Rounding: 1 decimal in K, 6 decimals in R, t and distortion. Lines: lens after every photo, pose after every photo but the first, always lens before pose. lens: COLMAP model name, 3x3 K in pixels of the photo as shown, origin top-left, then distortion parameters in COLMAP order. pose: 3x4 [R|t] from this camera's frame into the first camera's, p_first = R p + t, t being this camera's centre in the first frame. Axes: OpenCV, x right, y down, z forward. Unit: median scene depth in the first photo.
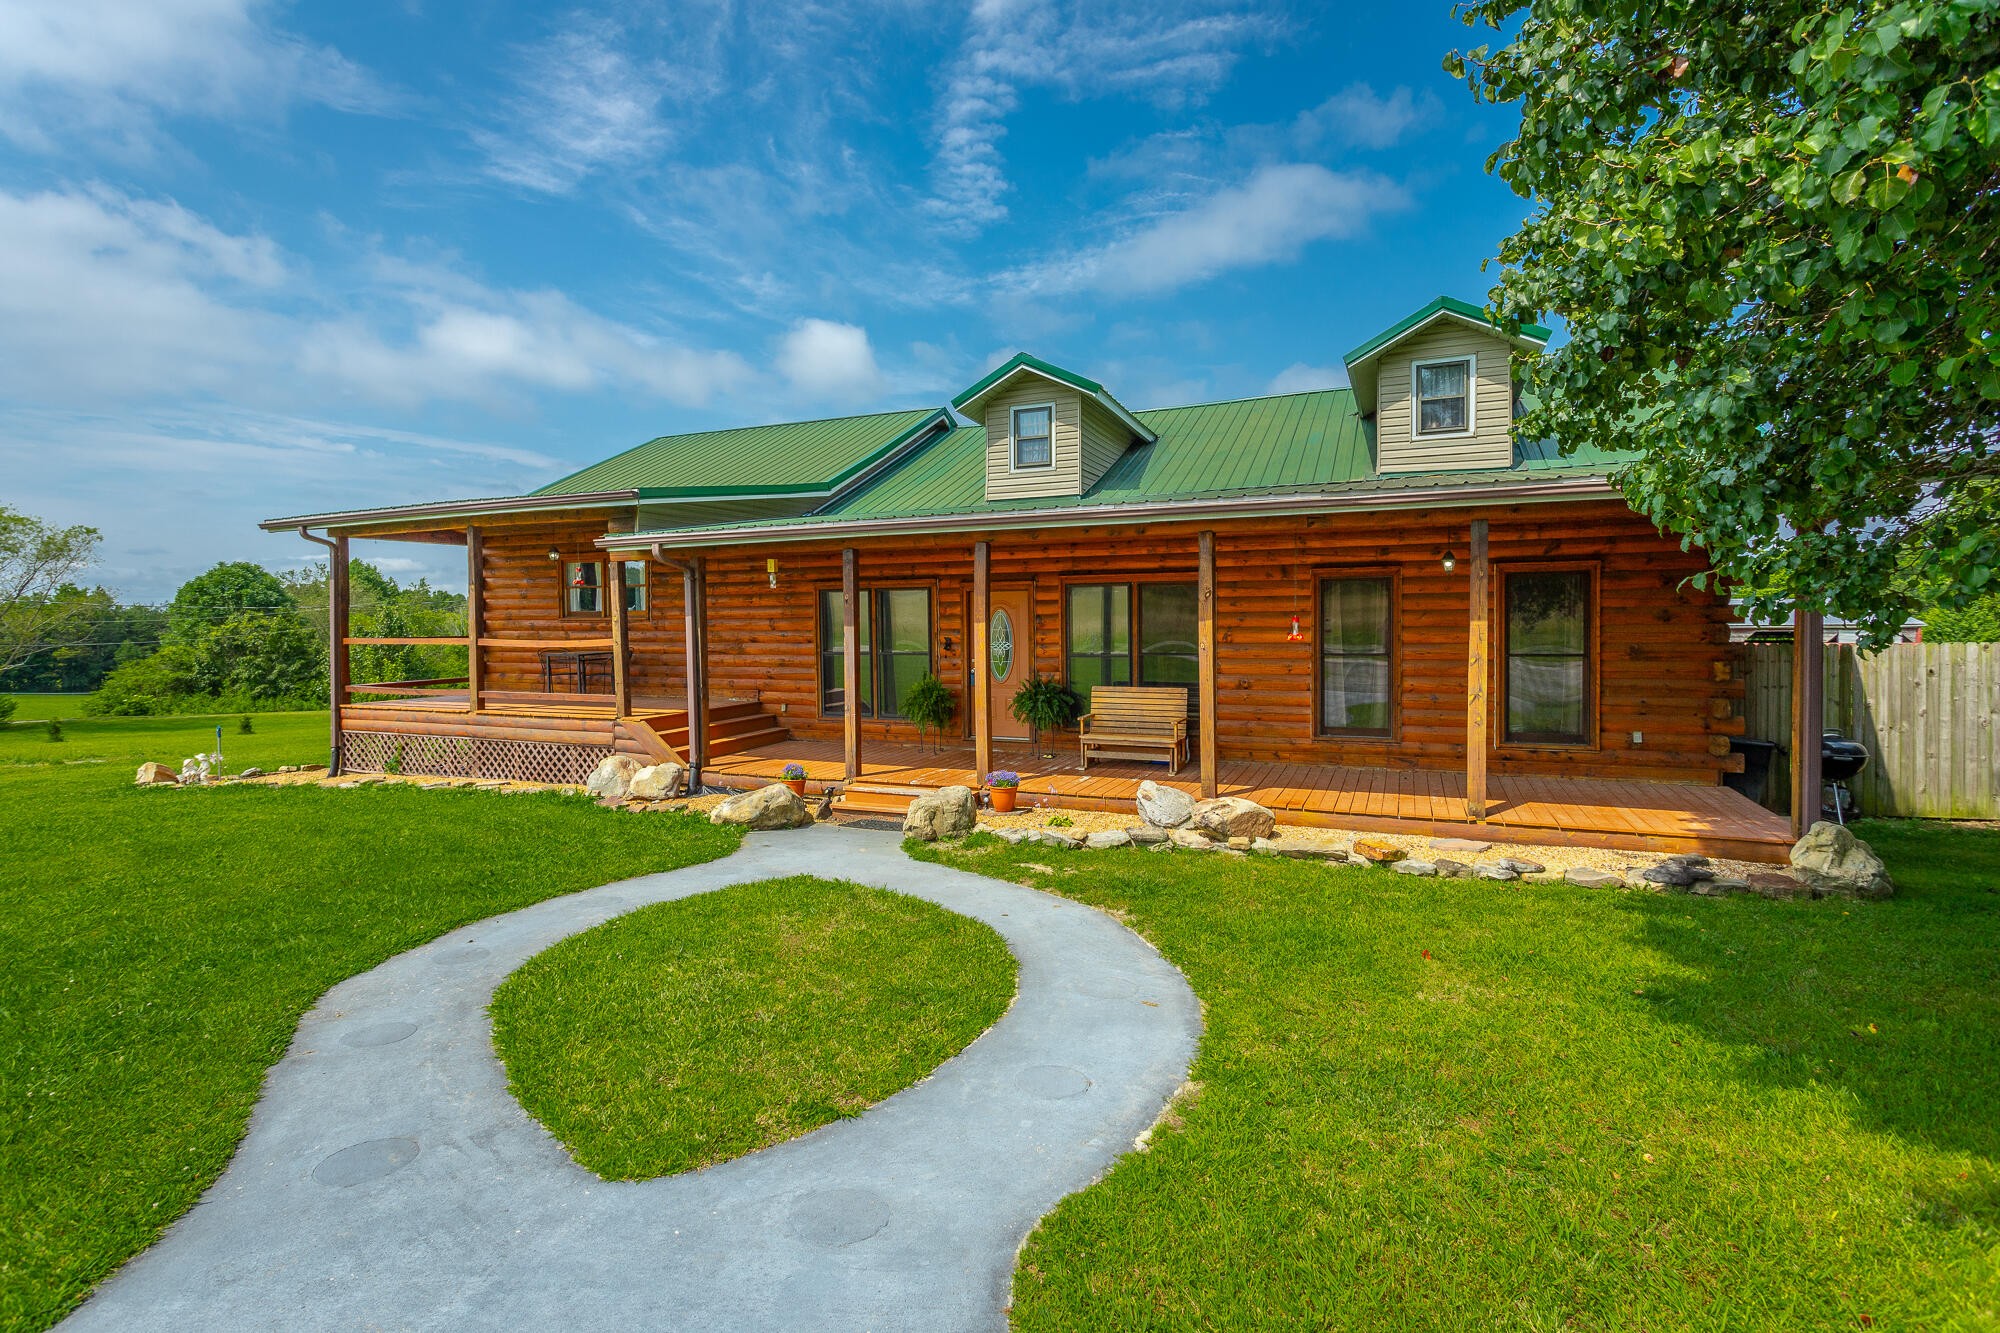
lens RADIAL K [[945.3, 0, 988.0], [0, 945.3, 629.8], [0, 0, 1]] dist [-0.003841, 0.000439]
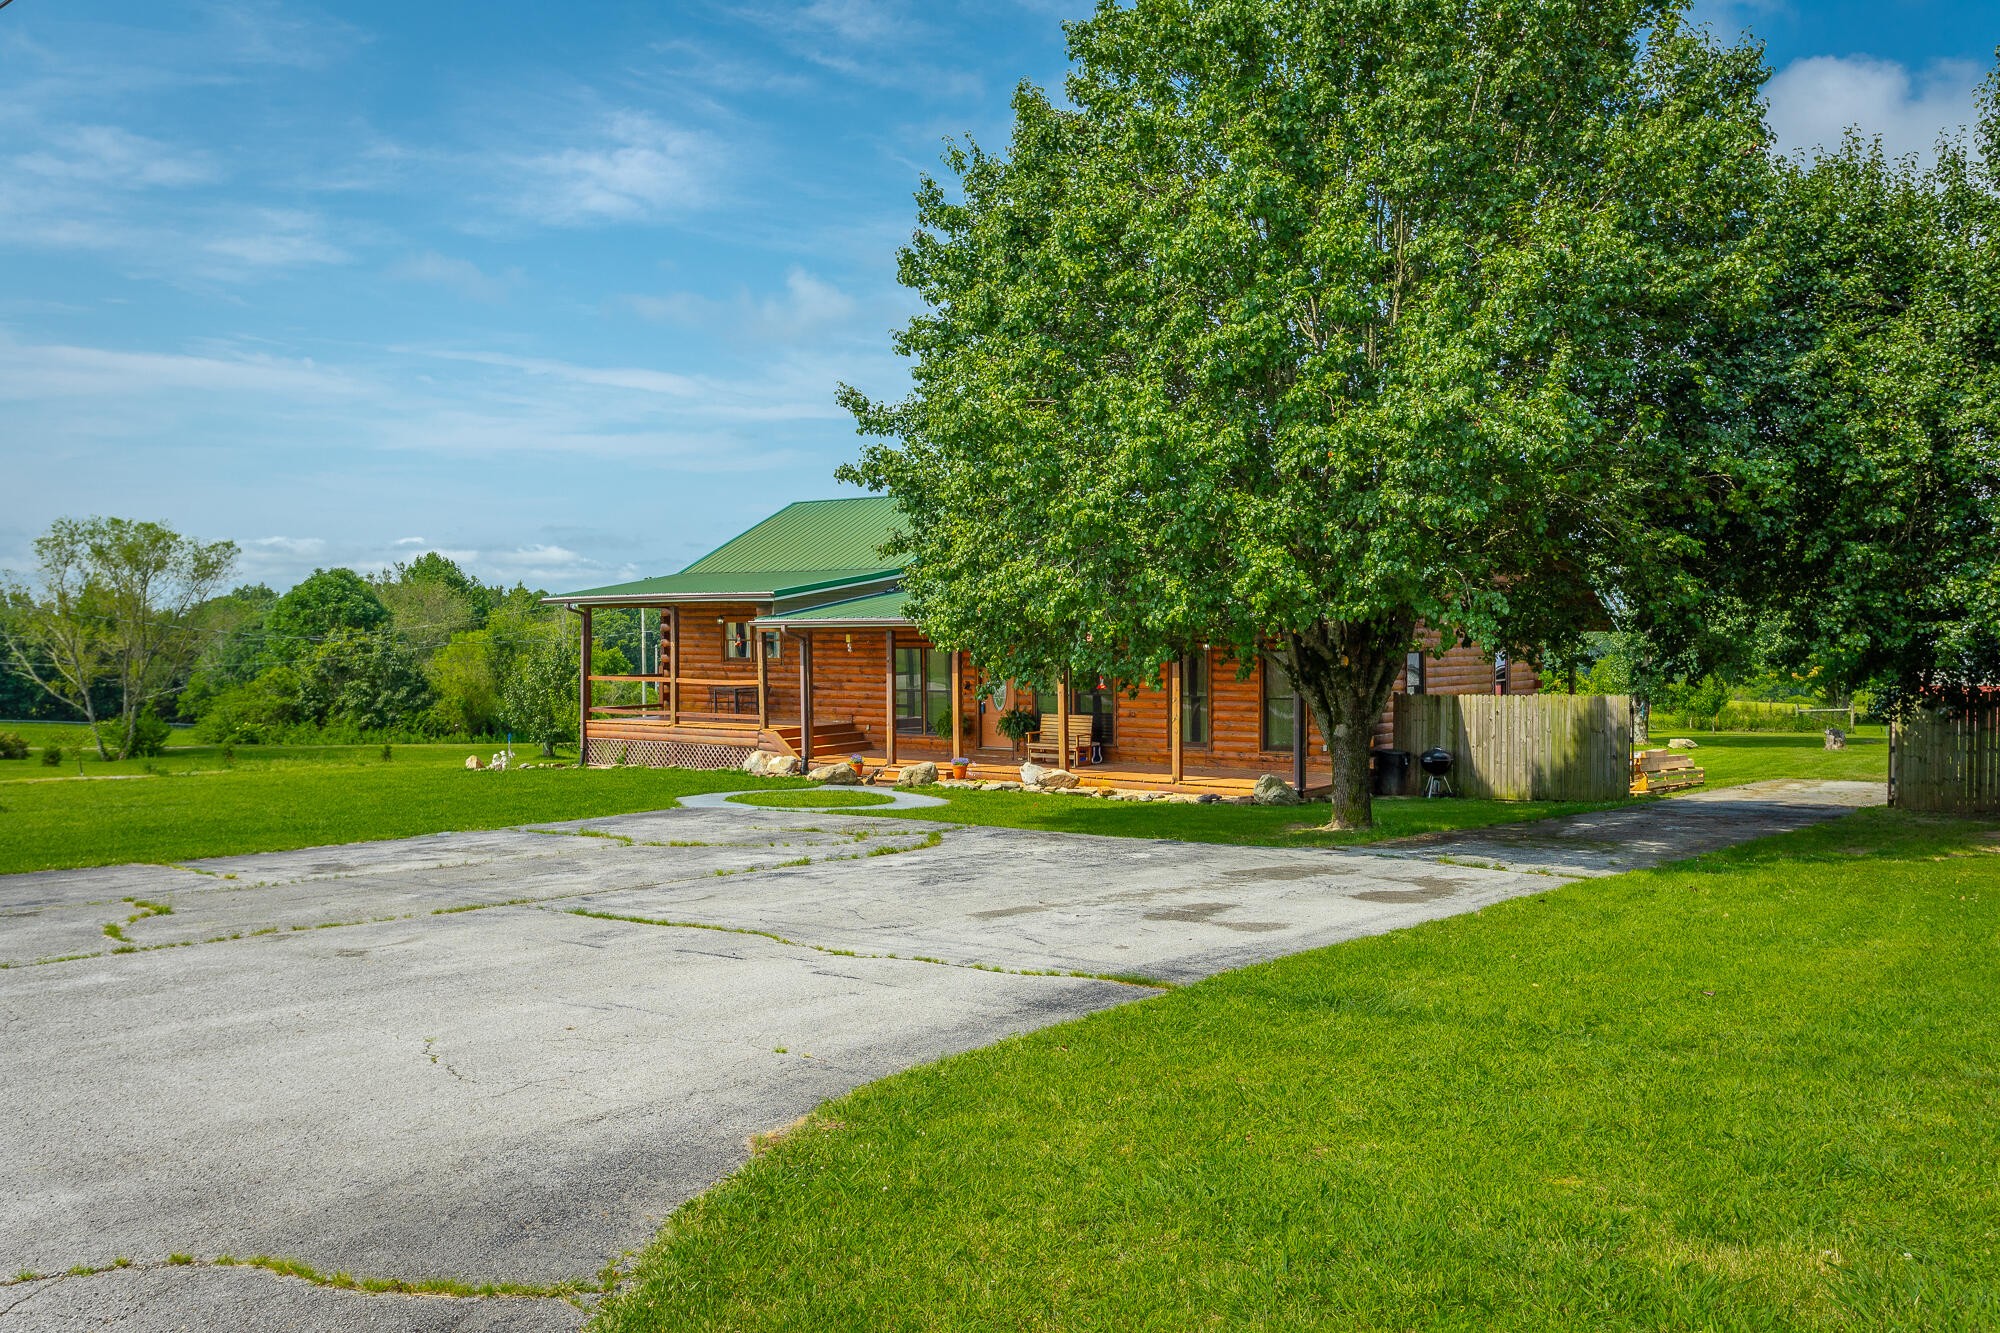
lens RADIAL K [[2260.8, 0, 1001.1], [0, 2260.8, 562.3], [0, 0, 1]] dist [0.033810, -0.044429]
pose [[0.965765, -0.000333, -0.259419, 0.884246], [-0.006546, 0.999649, -0.025652, -0.083426], [0.259337, 0.026472, 0.965424, -2.310111]]
